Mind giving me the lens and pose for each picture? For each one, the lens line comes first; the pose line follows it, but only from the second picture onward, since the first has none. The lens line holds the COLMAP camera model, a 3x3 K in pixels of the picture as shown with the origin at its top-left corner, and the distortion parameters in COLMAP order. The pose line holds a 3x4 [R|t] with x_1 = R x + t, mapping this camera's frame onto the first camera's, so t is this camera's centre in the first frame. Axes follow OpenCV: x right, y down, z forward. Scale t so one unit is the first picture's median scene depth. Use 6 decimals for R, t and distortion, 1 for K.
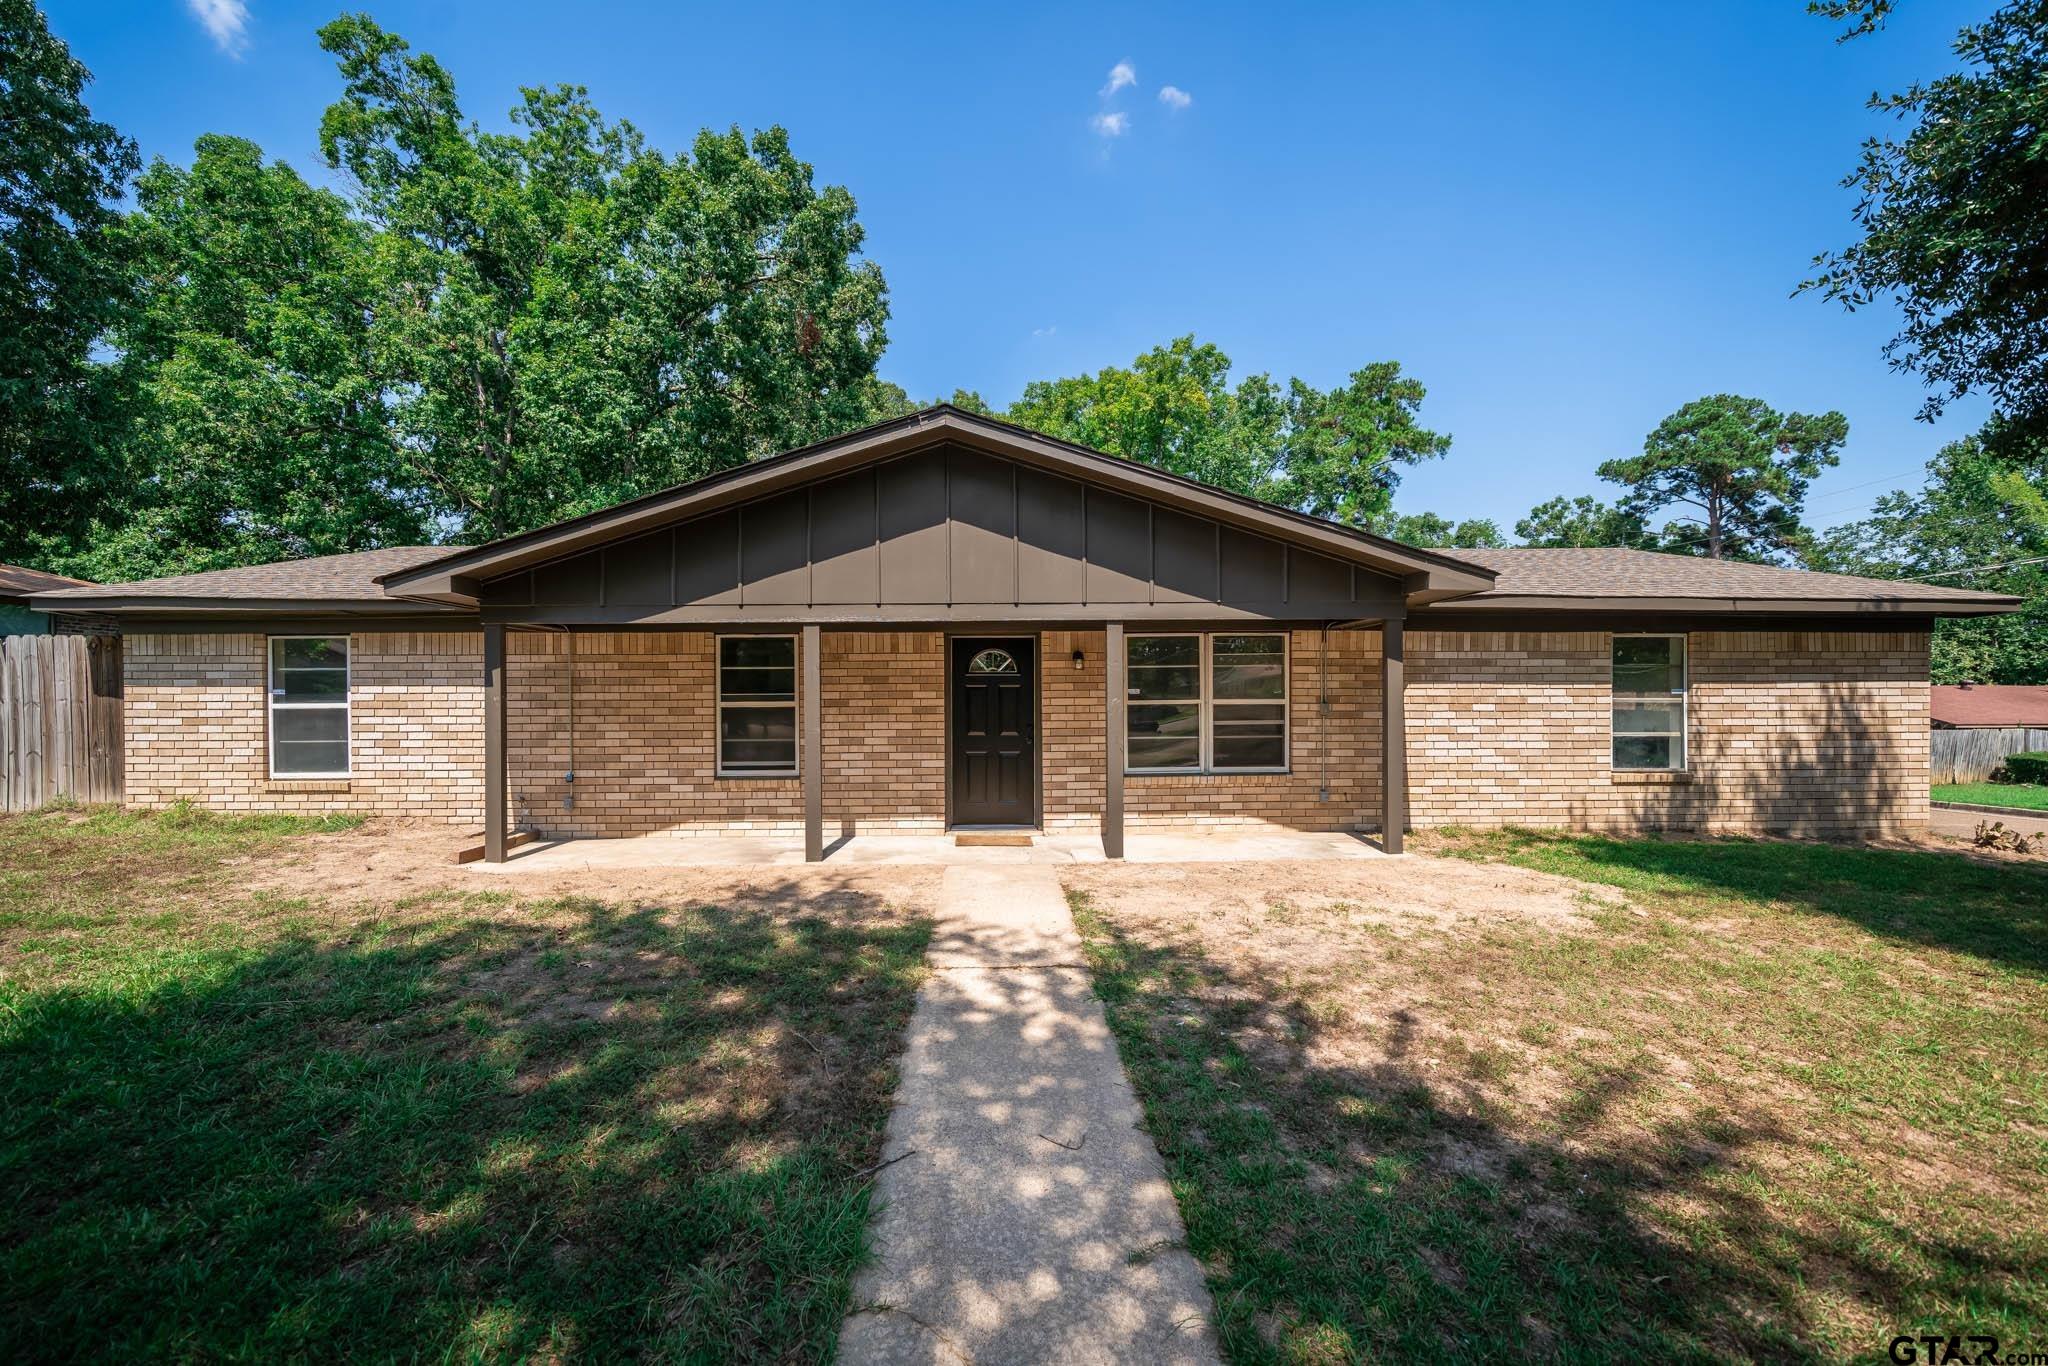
lens RADIAL K [[736.7, 0, 978.8], [0, 736.7, 698.9], [0, 0, 1]] dist [-0.007526, 0.000034]
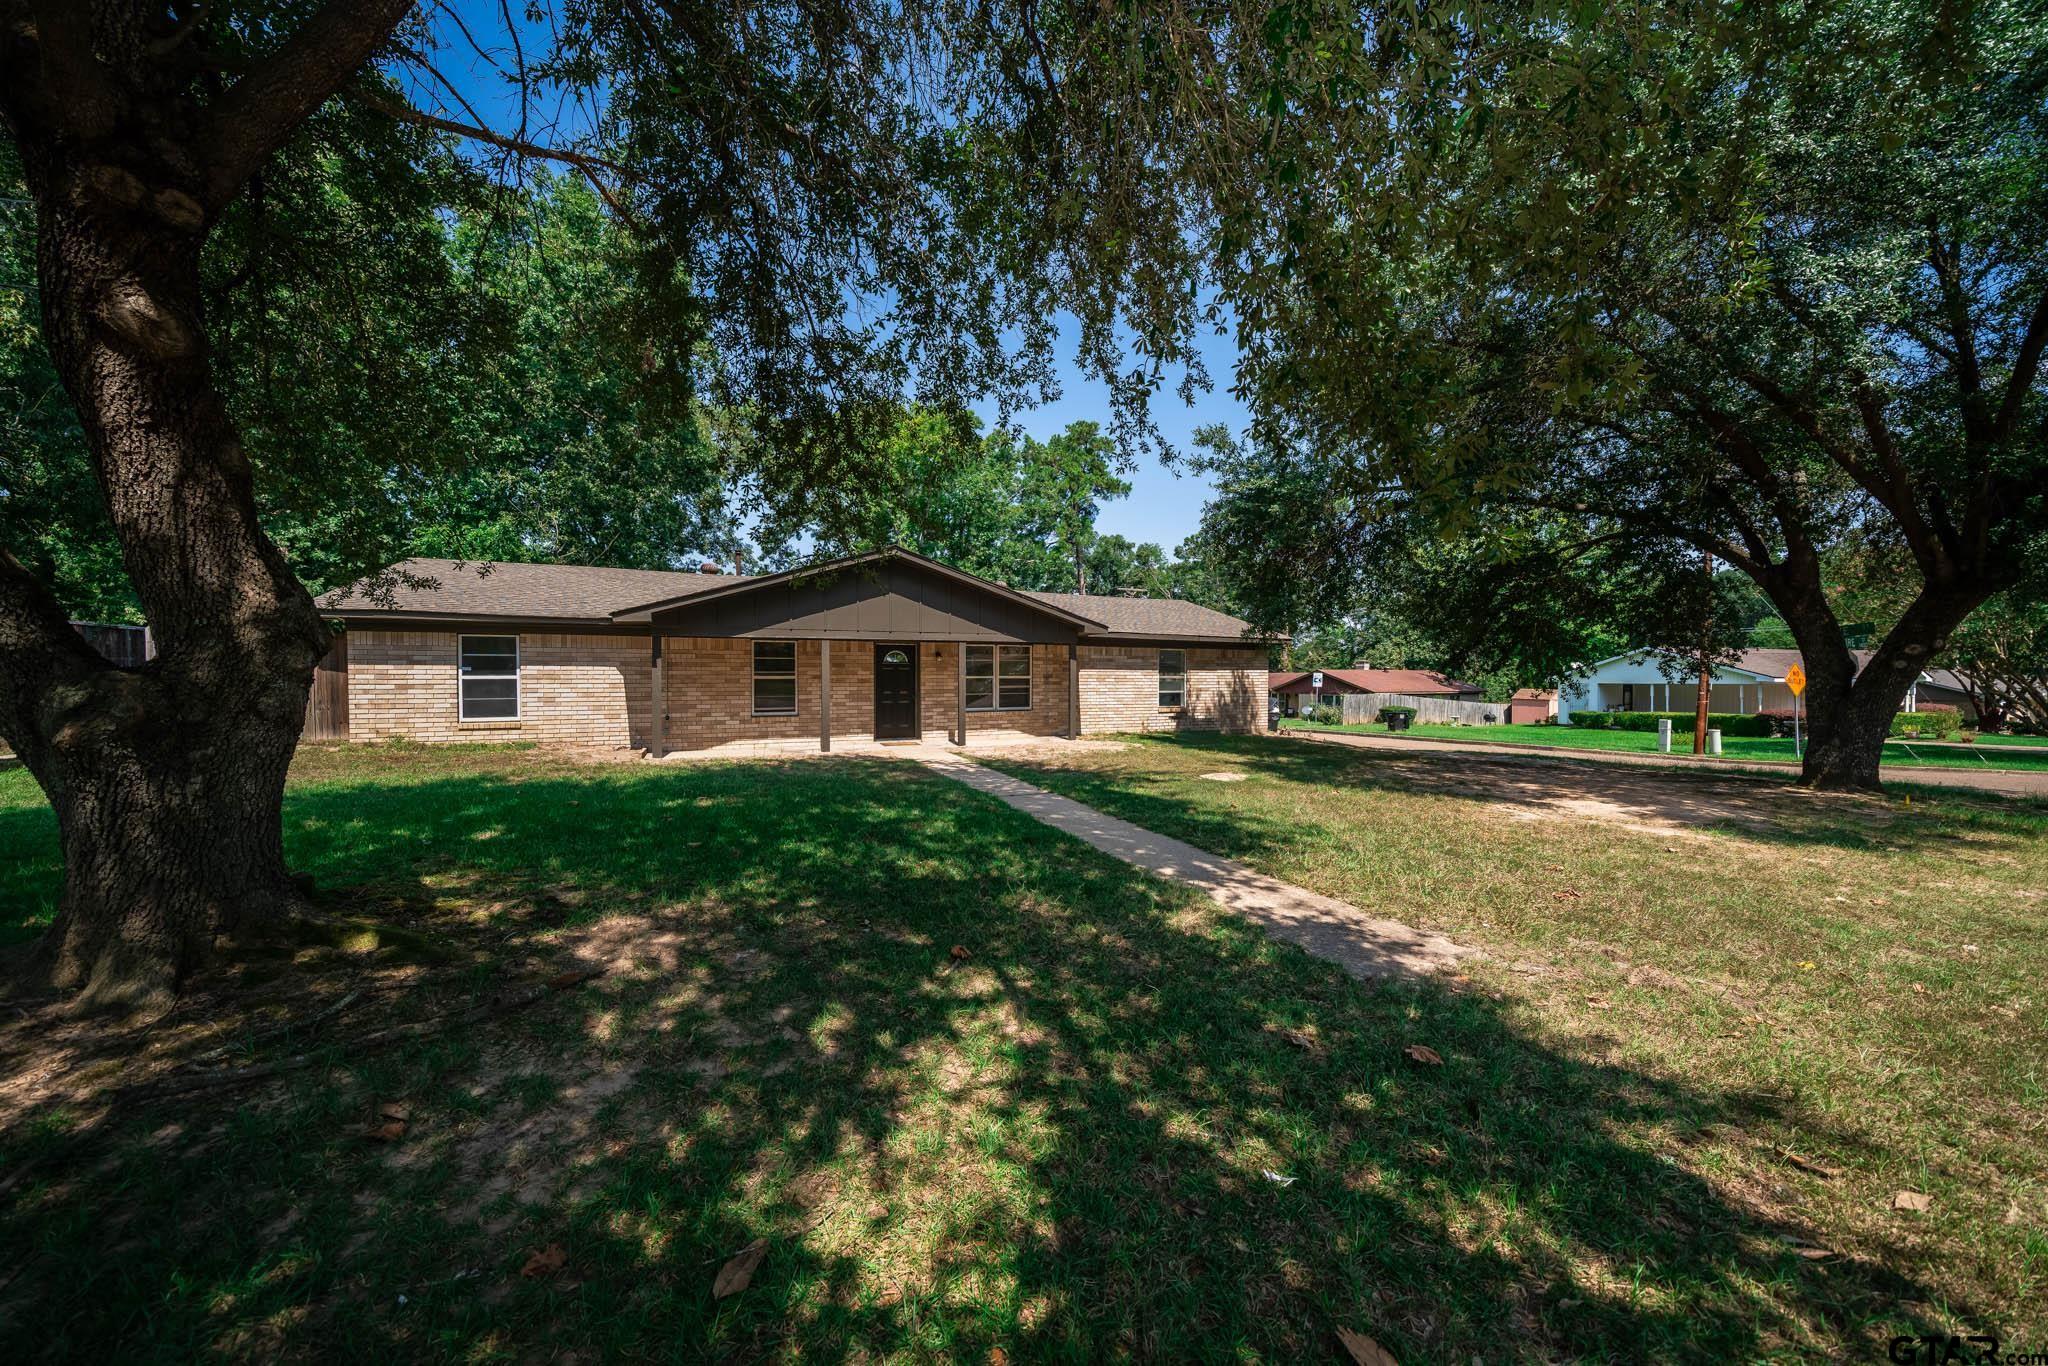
lens RADIAL K [[702.2, 0, 1016.2], [0, 702.2, 680.9], [0, 0, 1]] dist [-0.001946, -0.000074]
pose [[0.921985, 0.001789, 0.387221, -0.422431], [-0.004405, 0.999973, 0.005869, 0.003245], [-0.387200, -0.007117, 0.921968, -0.891792]]
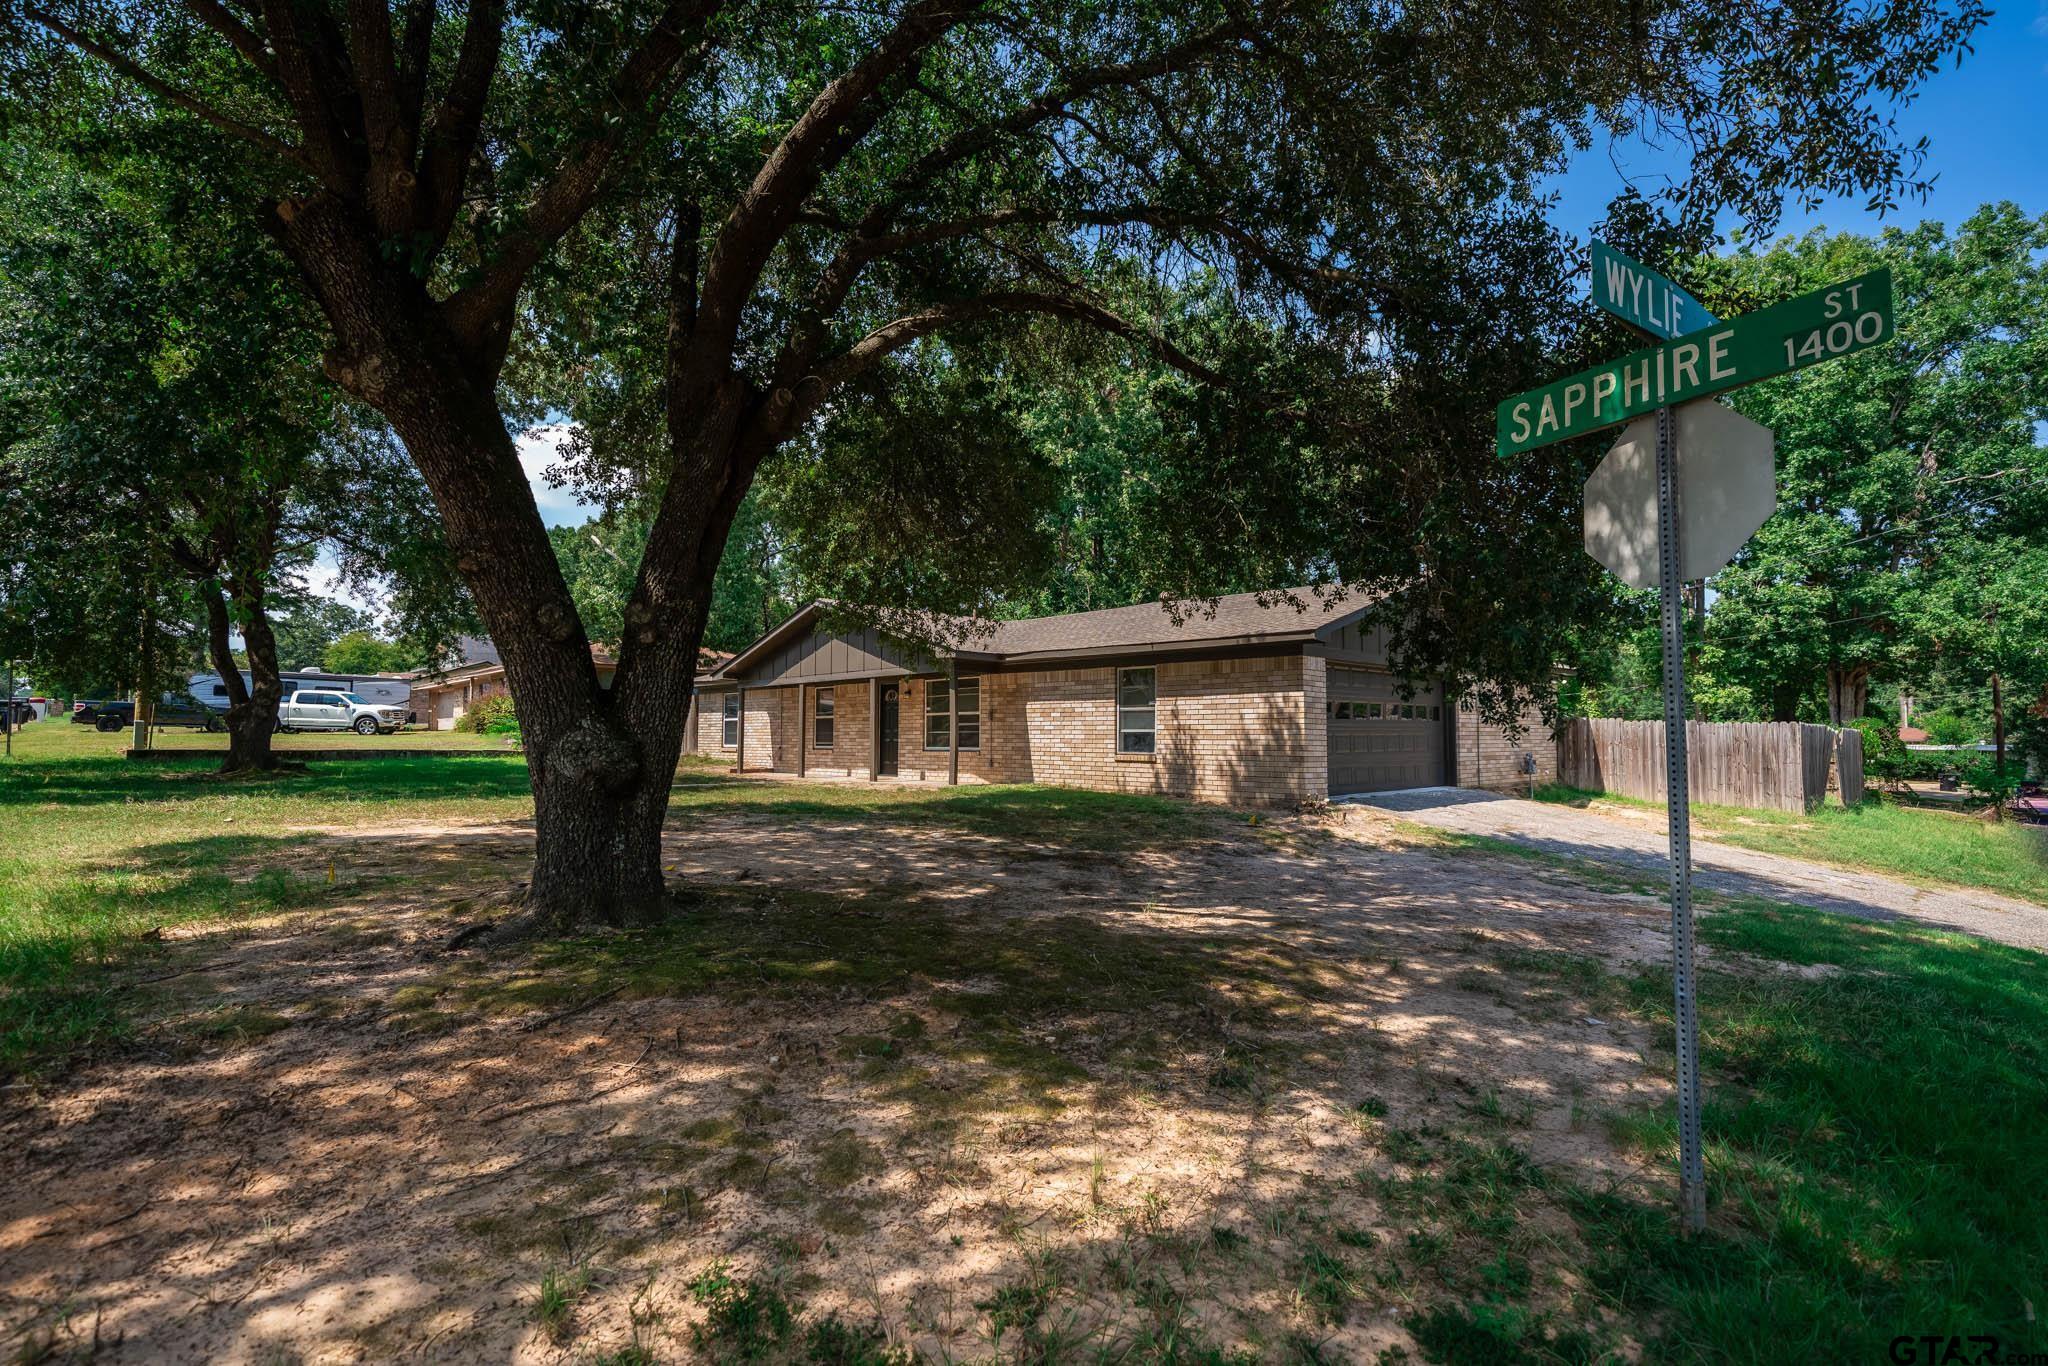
lens RADIAL K [[966.9, 0, 1024.0], [0, 966.9, 683.0], [0, 0, 1]] dist [-0.000264, -0.000013]
pose [[0.686776, -0.036089, -0.725973, 2.281375], [-0.006314, 0.998433, -0.055606, 0.063939], [0.726842, 0.042773, 0.685471, -0.607557]]
